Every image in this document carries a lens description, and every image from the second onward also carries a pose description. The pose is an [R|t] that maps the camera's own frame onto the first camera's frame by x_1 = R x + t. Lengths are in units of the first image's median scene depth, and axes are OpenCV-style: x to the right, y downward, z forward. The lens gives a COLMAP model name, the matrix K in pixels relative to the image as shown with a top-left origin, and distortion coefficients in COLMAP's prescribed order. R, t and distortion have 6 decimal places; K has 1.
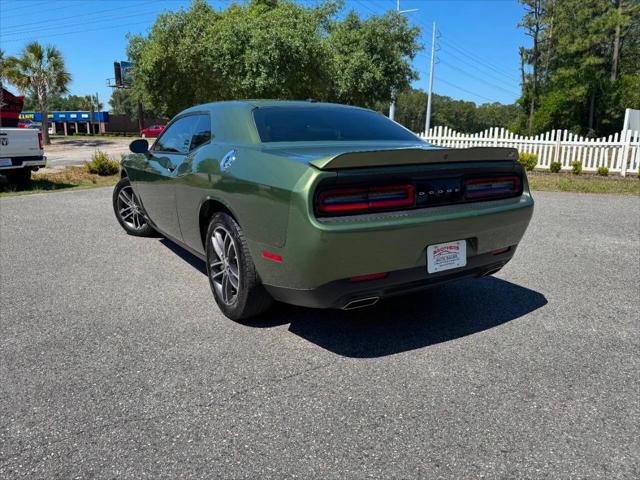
lens RADIAL K [[454.8, 0, 317.7], [0, 454.8, 237.8], [0, 0, 1]] dist [0.018548, -0.022961]
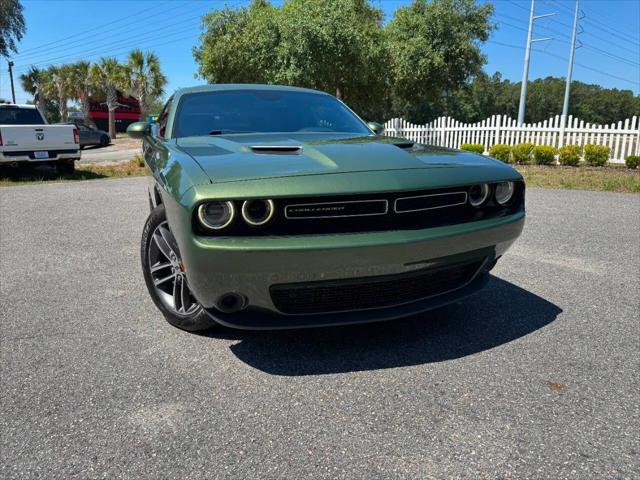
lens RADIAL K [[454.8, 0, 319.7], [0, 454.8, 237.6], [0, 0, 1]] dist [0.018548, -0.022961]
pose [[0.962495, 0.047199, -0.267161, 0.204369], [-0.045771, 0.998885, 0.011573, -0.003756], [0.267410, 0.001089, 0.963582, 0.067267]]
